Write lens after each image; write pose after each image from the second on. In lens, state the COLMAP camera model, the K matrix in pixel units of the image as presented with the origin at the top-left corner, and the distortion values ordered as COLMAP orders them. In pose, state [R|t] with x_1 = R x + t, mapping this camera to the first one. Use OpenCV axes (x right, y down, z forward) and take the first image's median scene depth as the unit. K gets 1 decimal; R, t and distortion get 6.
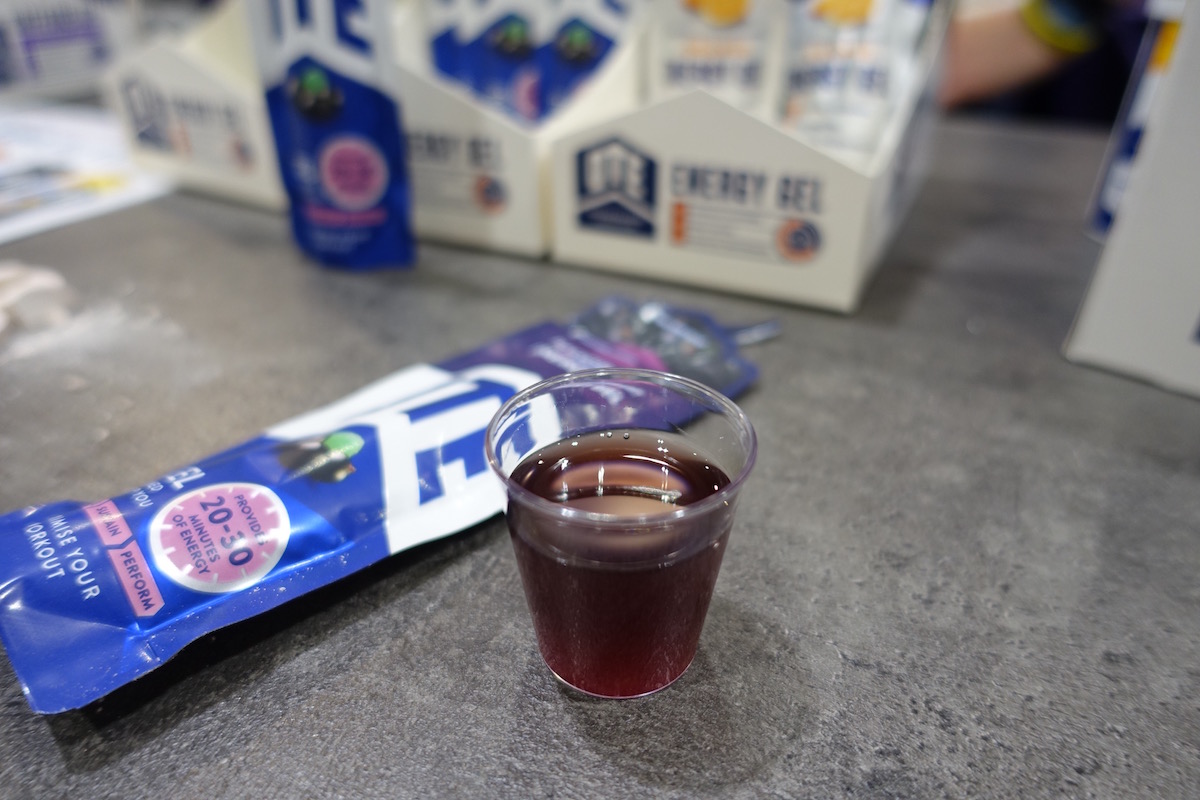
lens RADIAL K [[878.6, 0, 600.0], [0, 878.6, 400.0], [0, 0, 1]] dist [0.002353, -0.001718]
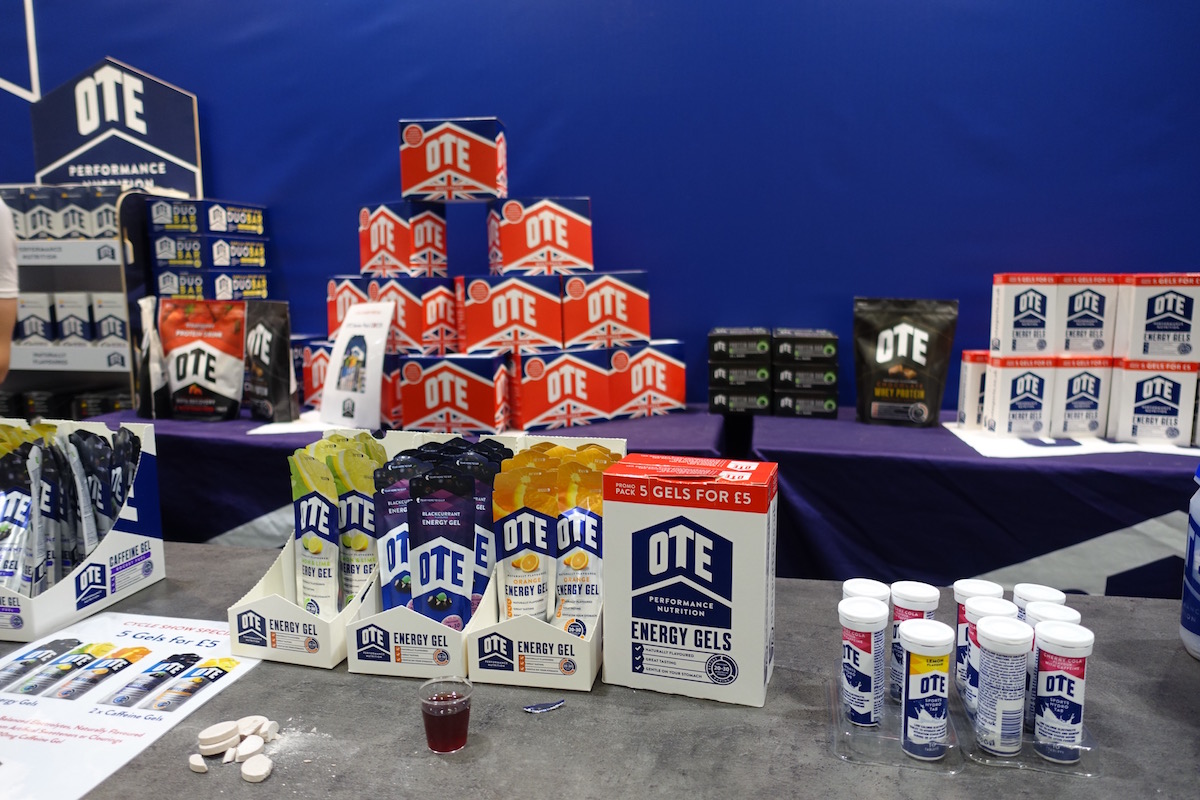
lens RADIAL K [[878.6, 0, 600.0], [0, 878.6, 400.0], [0, 0, 1]] dist [0.002353, -0.001718]
pose [[0.971197, -0.048829, 0.233219, -0.257353], [0.132864, 0.923466, -0.359942, 0.043967], [-0.197794, 0.380561, 0.903355, -1.709319]]
